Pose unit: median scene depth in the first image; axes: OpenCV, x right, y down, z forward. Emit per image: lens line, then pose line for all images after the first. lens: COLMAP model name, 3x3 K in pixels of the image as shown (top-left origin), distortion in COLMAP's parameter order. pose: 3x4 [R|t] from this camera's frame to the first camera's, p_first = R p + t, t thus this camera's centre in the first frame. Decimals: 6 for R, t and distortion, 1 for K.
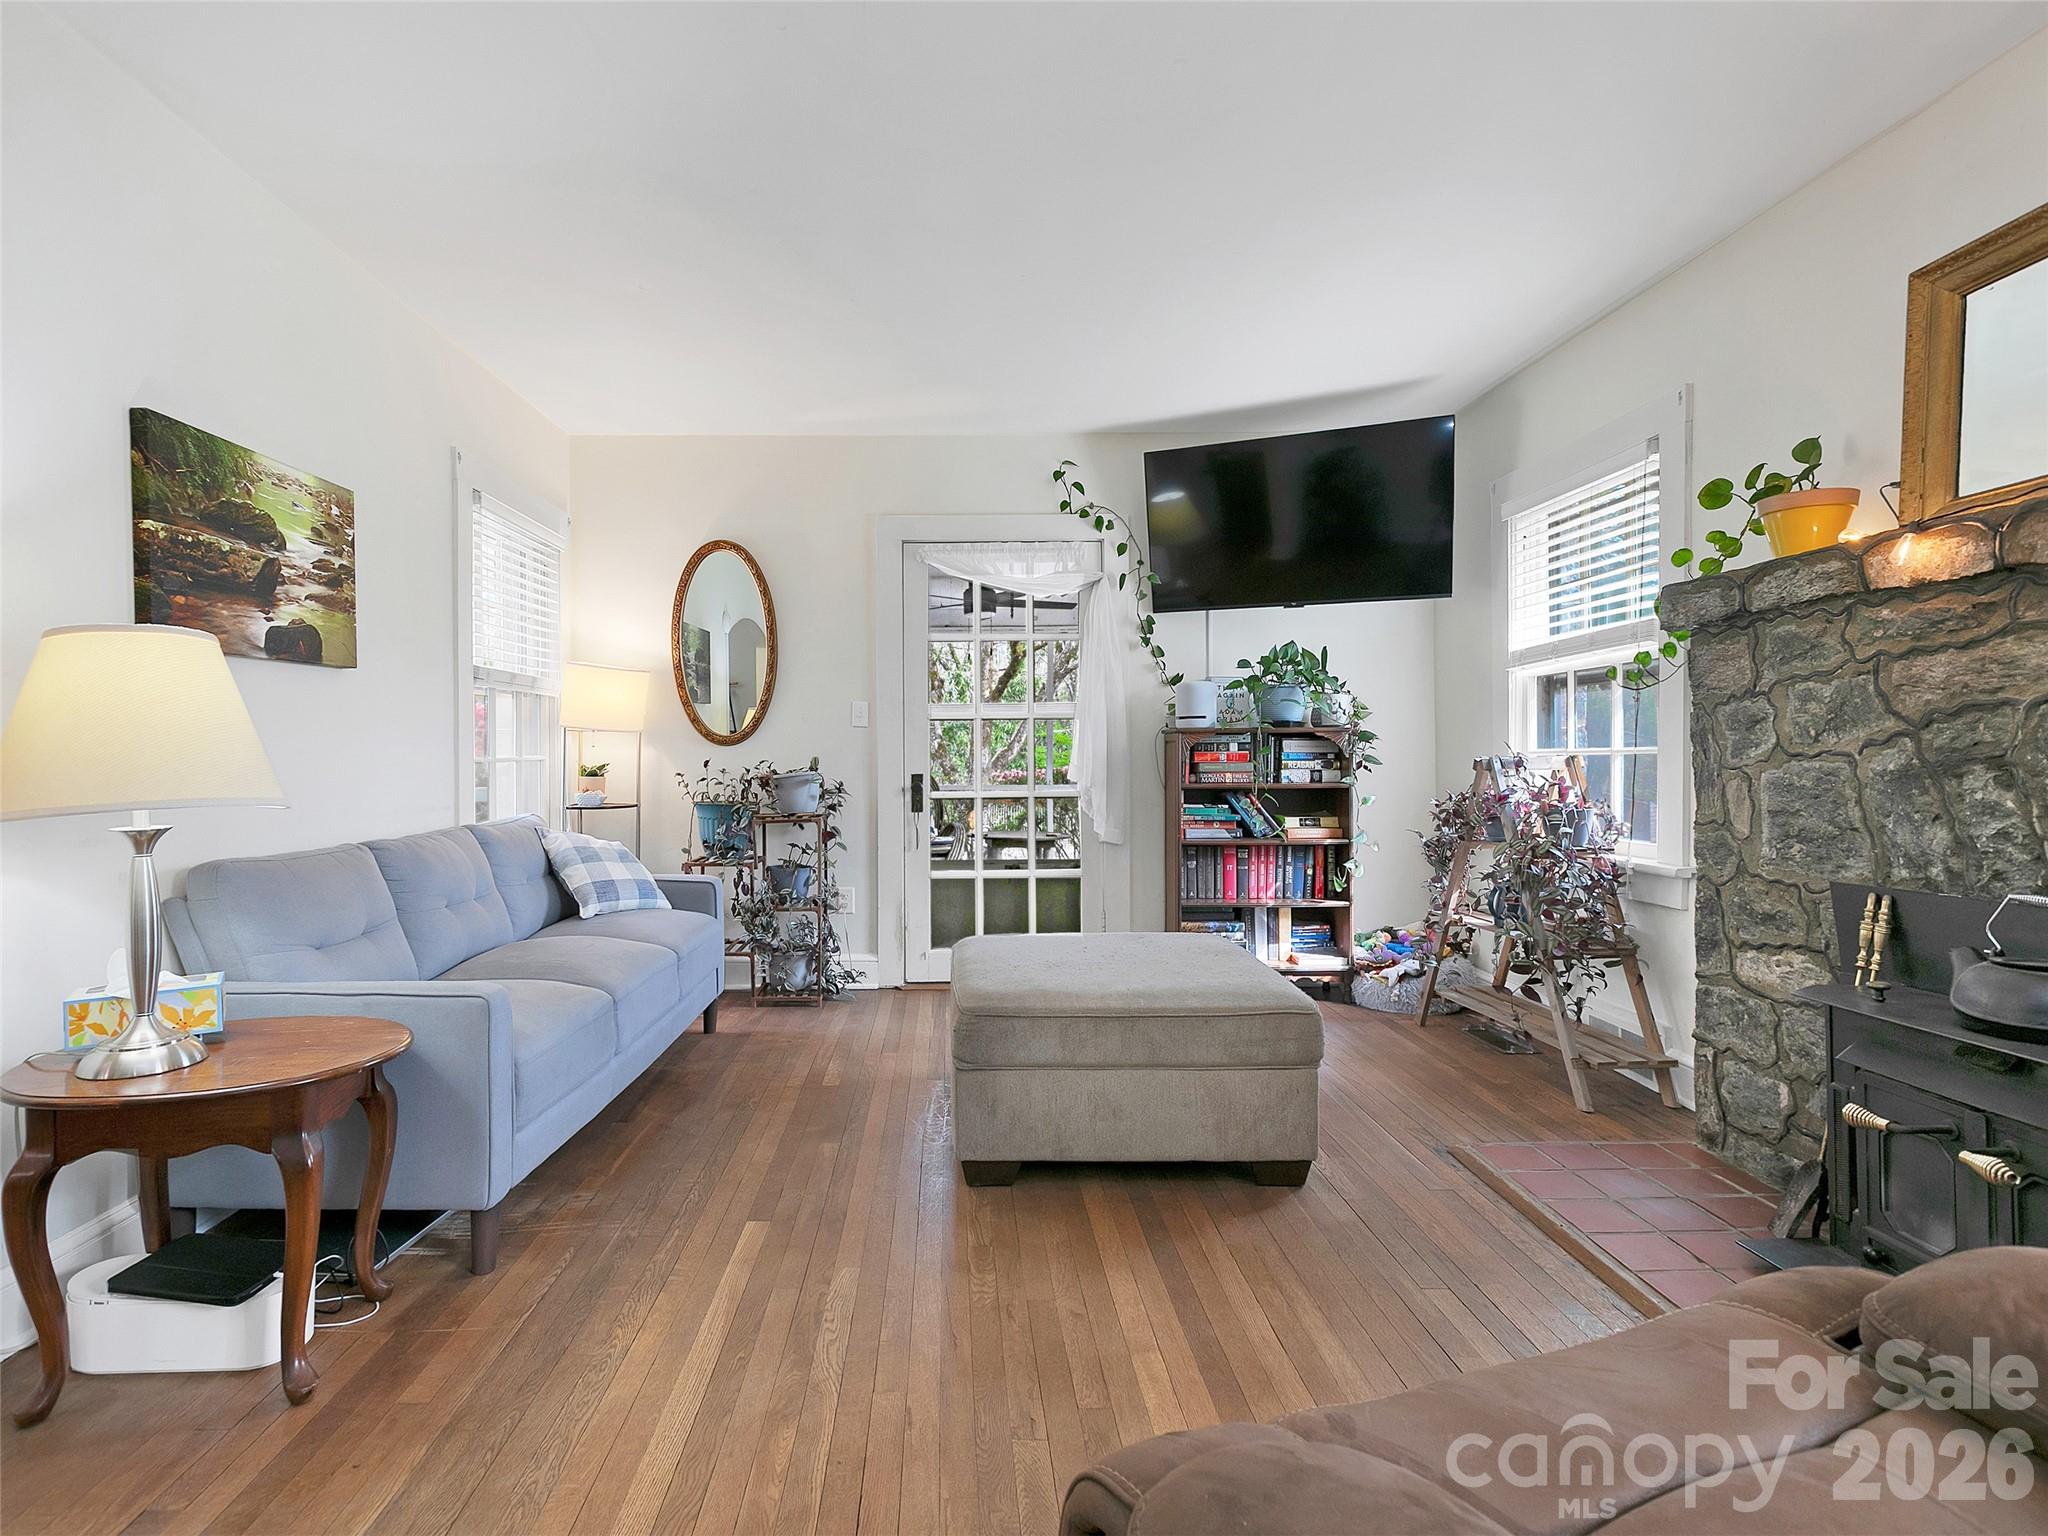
lens RADIAL K [[1028.5, 0, 944.7], [0, 1028.5, 754.6], [0, 0, 1]] dist [-0.000469, 0.000748]
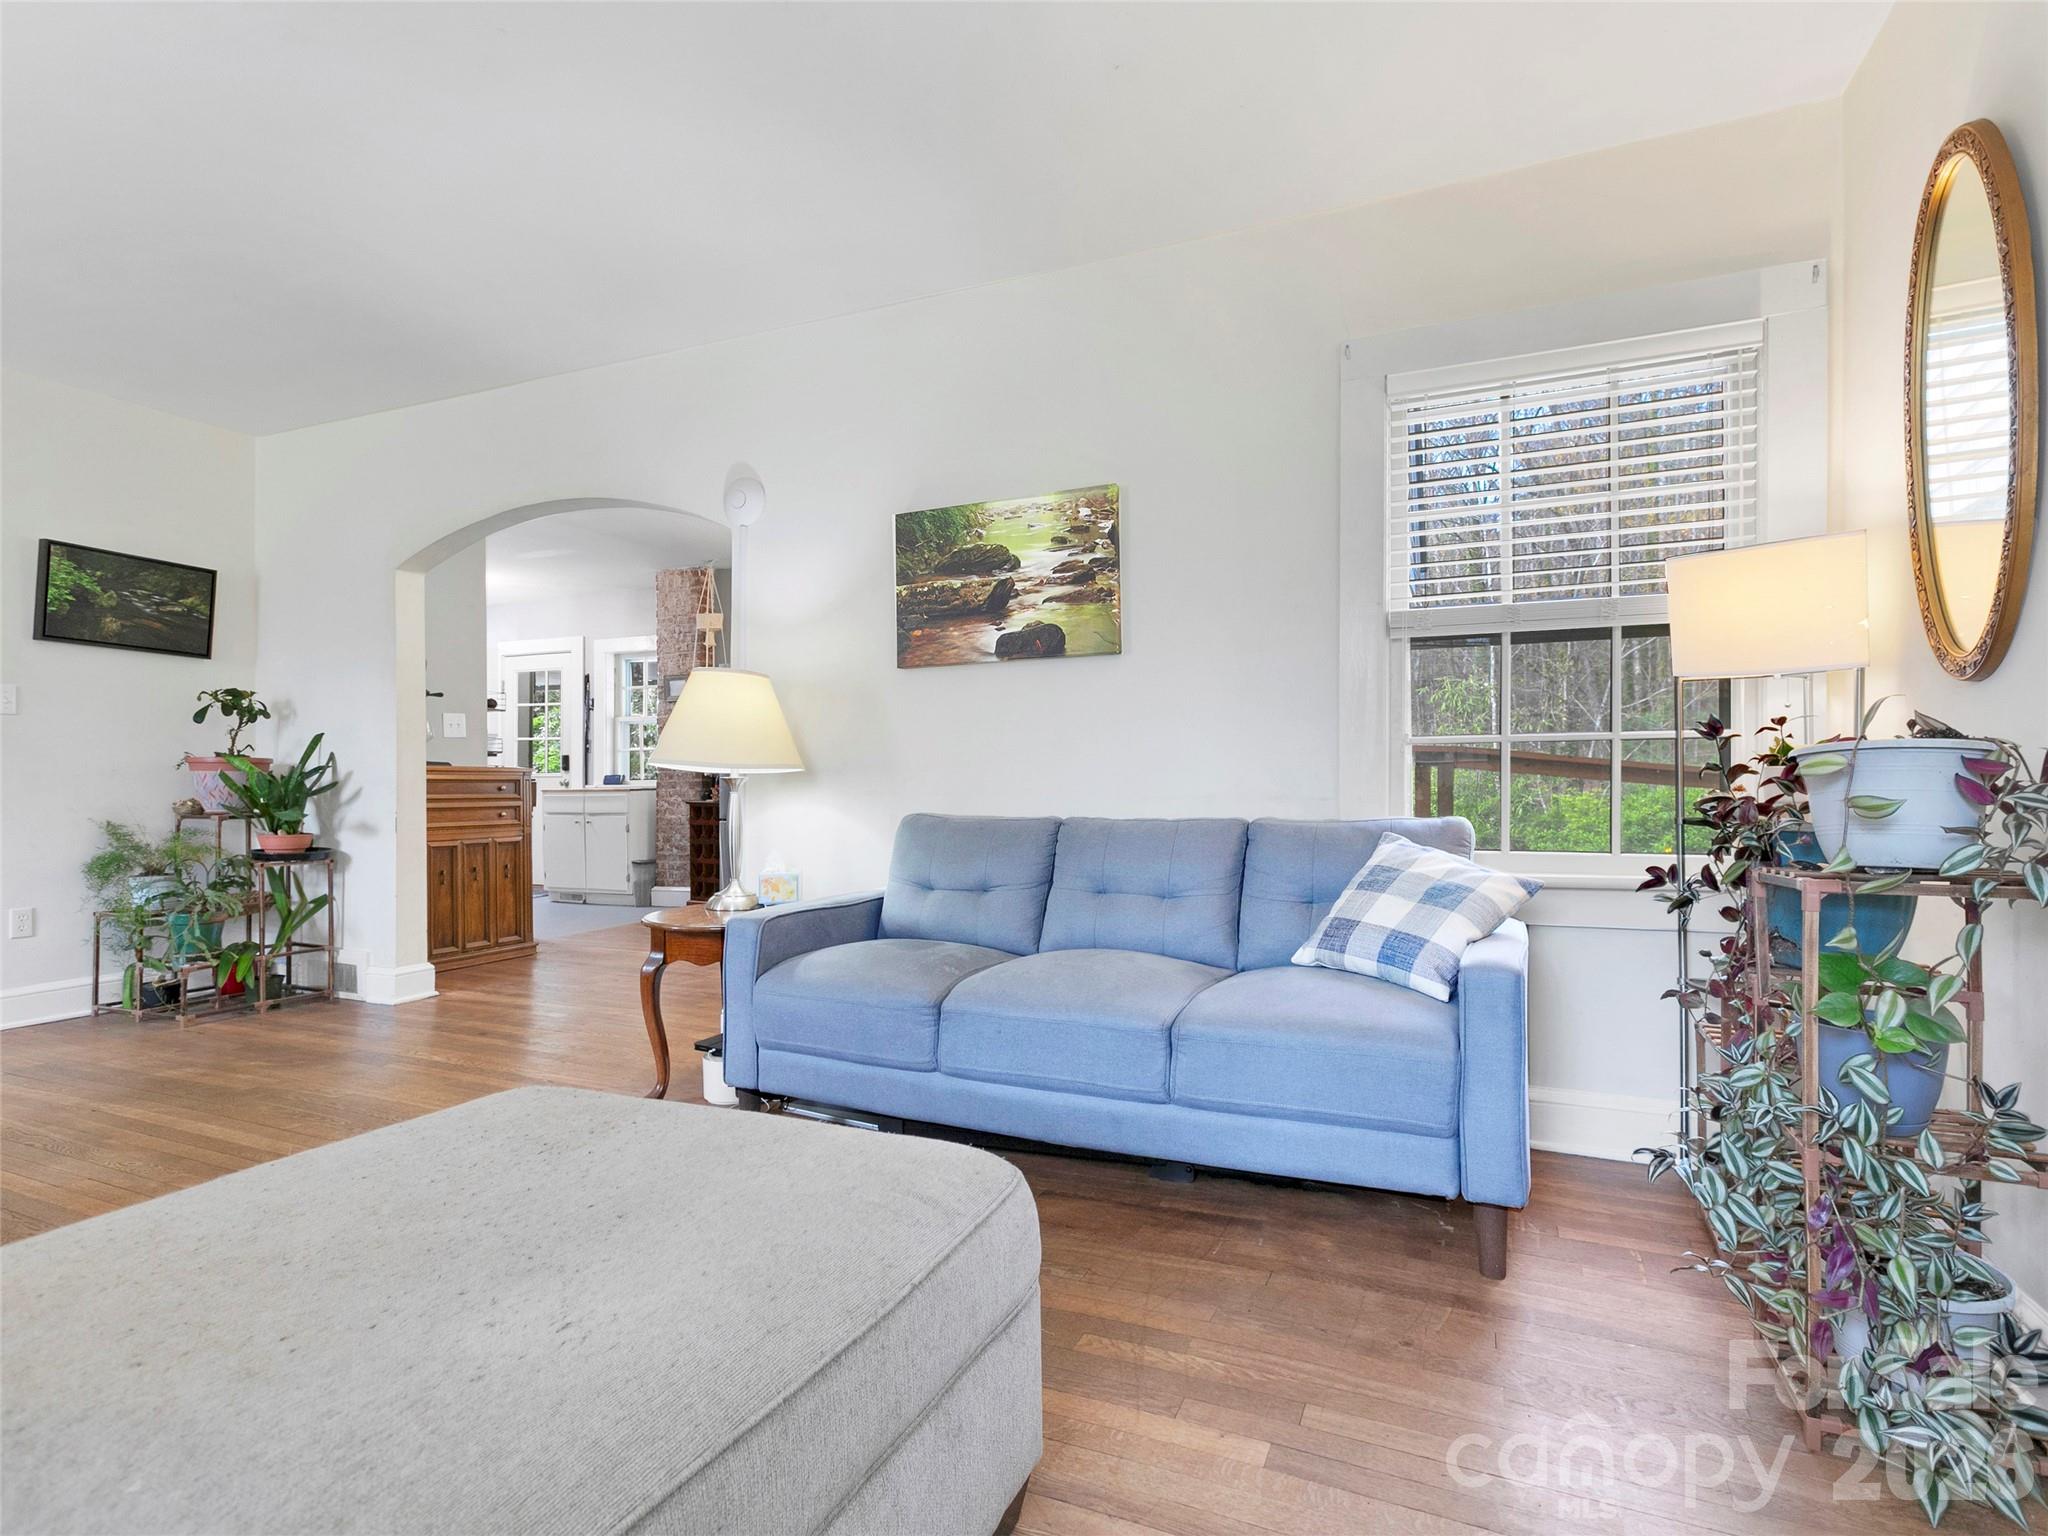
lens RADIAL K [[1028.5, 0, 1018.2], [0, 1028.5, 779.5], [0, 0, 1]] dist [-0.000469, 0.000748]
pose [[-0.398870, 0.011279, -0.916938, 0.452354], [0.002244, 0.999933, 0.011324, 0.035413], [0.917005, 0.002460, -0.398869, 1.406701]]
